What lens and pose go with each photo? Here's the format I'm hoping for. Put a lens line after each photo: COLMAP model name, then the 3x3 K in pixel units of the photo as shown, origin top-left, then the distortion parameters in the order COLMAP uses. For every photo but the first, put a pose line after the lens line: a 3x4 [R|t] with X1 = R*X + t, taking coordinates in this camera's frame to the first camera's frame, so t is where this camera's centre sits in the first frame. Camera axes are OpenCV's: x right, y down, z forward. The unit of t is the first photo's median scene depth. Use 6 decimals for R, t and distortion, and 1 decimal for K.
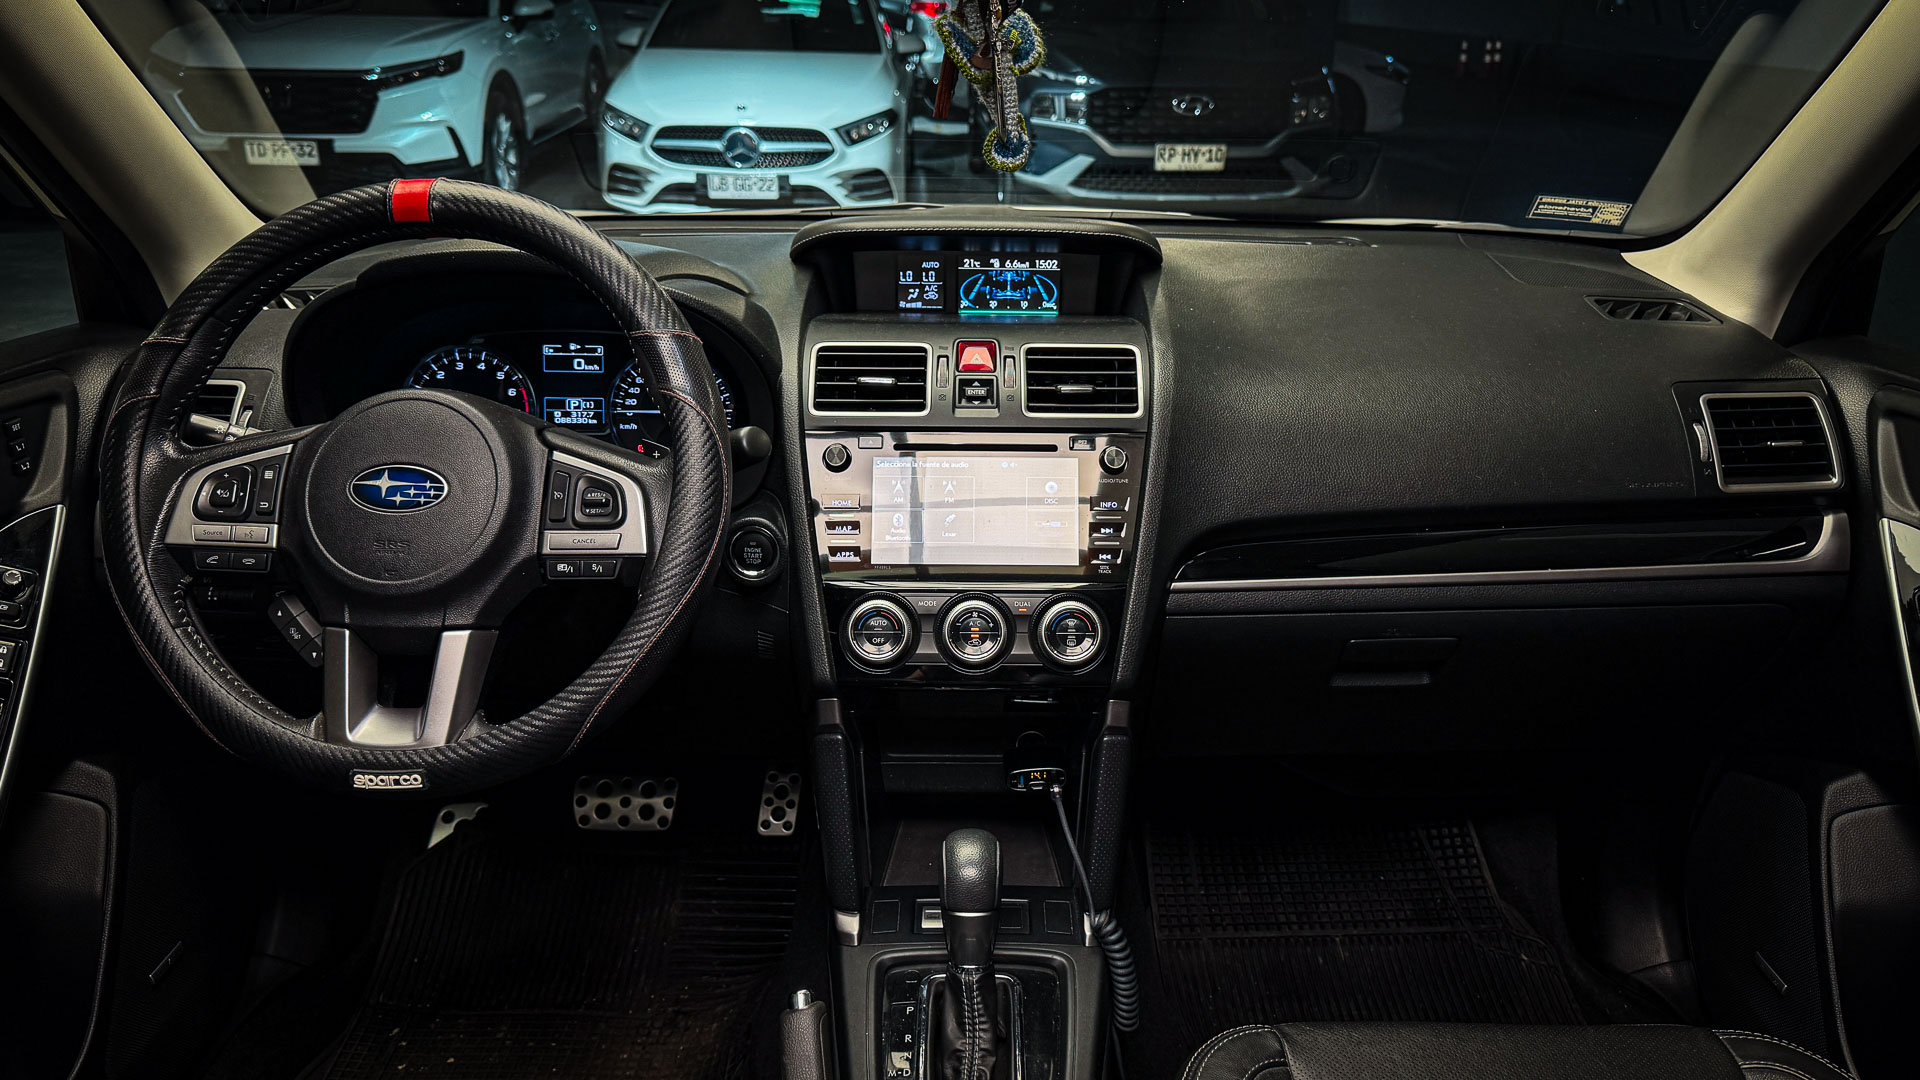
lens RADIAL K [[1409.4, 0, 984.7], [0, 1409.4, 554.5], [0, 0, 1]] dist [0.141005, -0.264555]
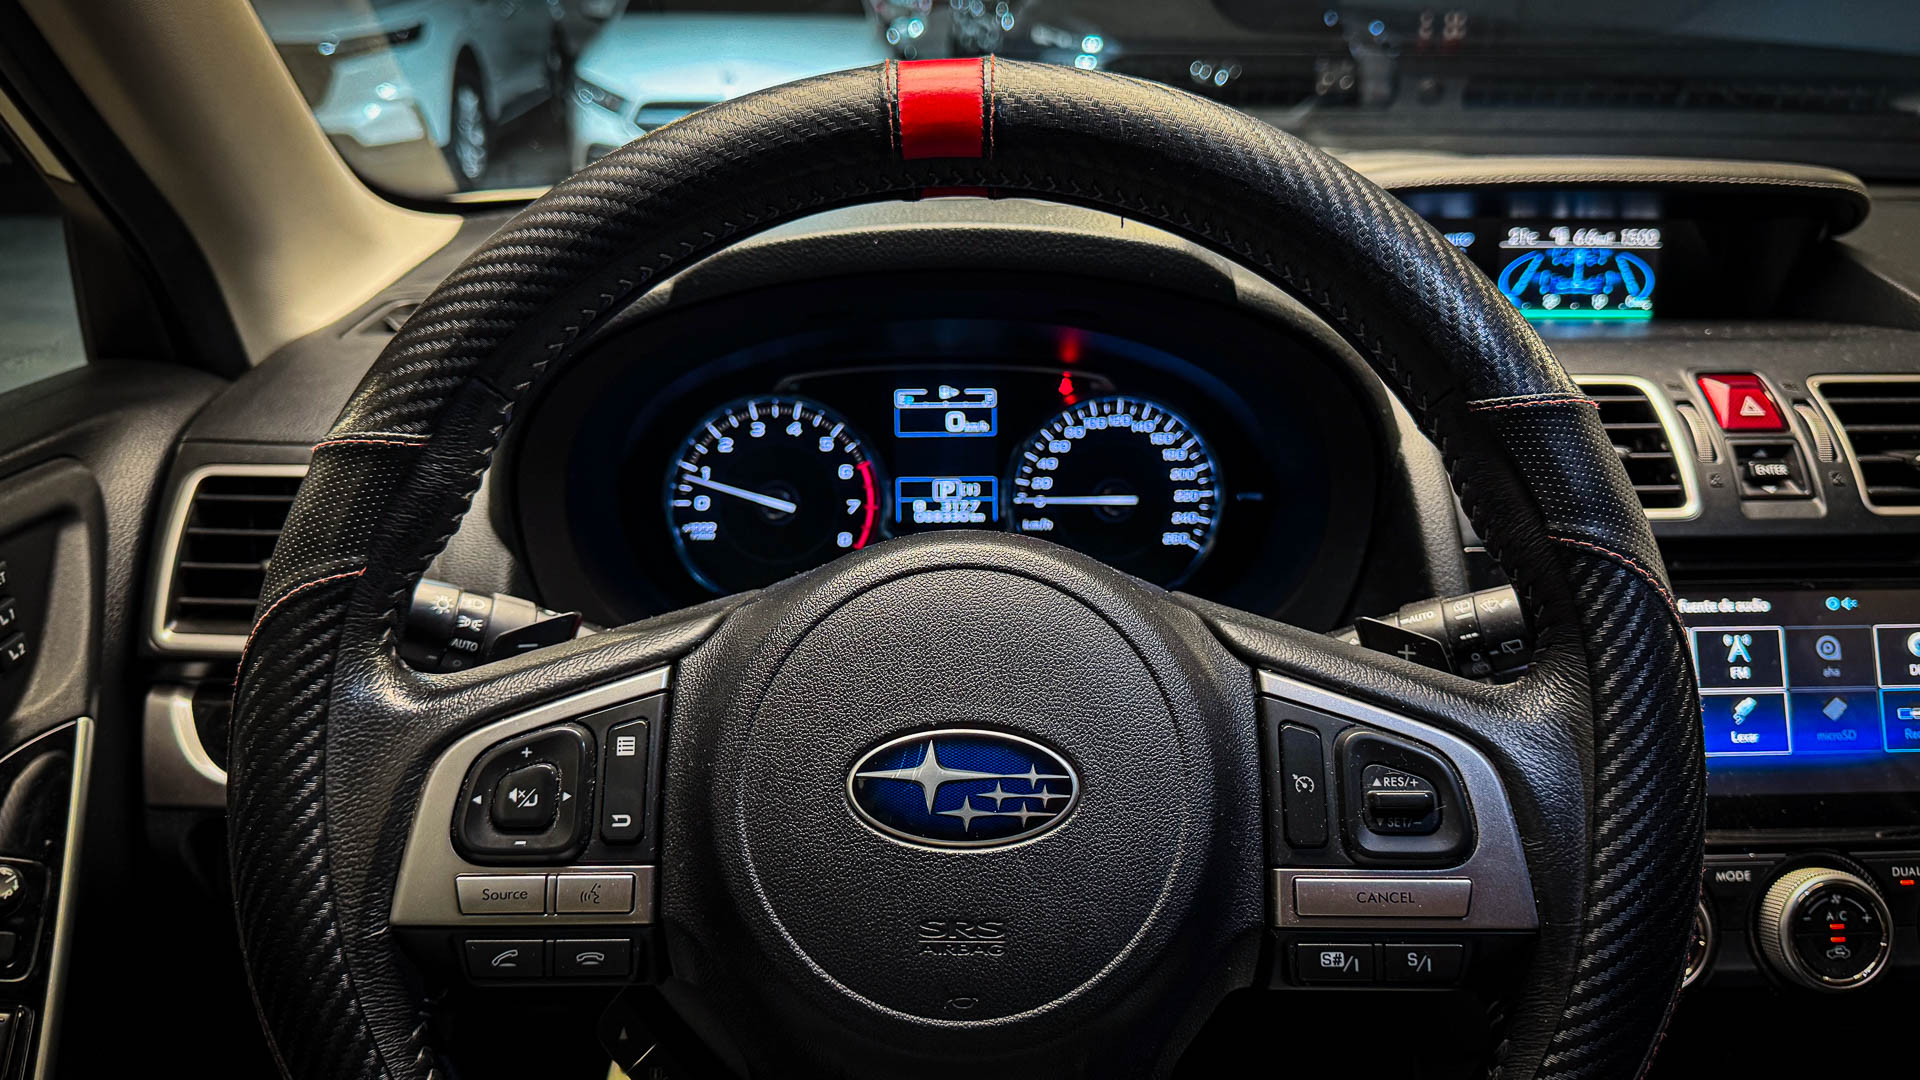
lens RADIAL K [[1411.6, 0, 963.6], [0, 1411.6, 541.0], [0, 0, 1]] dist [0.108339, -0.221433]
pose [[0.999533, -0.018887, 0.024027, -0.295927], [0.018889, 0.999822, 0.000124, -0.083903], [-0.024025, 0.000330, 0.999711, 0.413237]]
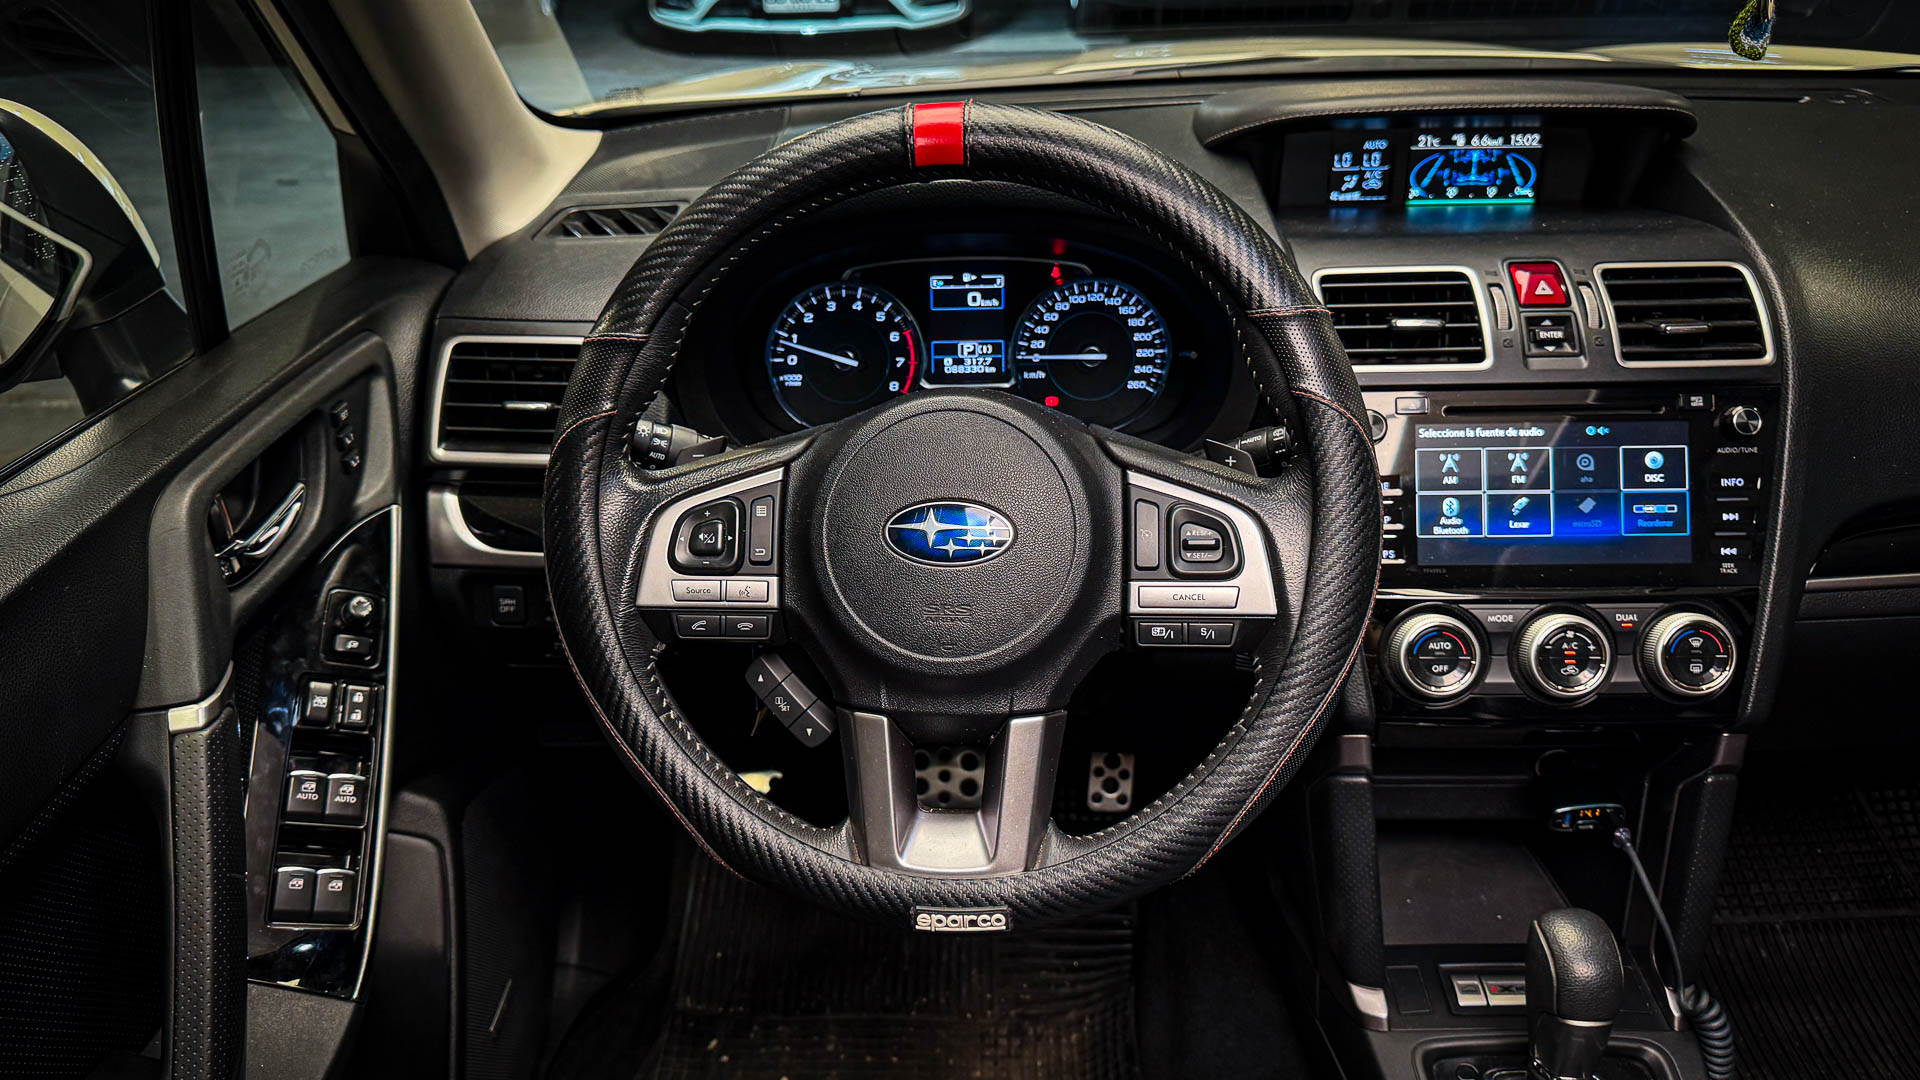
lens RADIAL K [[1426.2, 0, 934.3], [0, 1426.2, 522.5], [0, 0, 1]] dist [0.160345, -0.345564]
pose [[0.998633, -0.016364, -0.049637, -0.268800], [0.021447, 0.994382, 0.103651, -0.092099], [0.047662, -0.104574, 0.993374, 0.179280]]
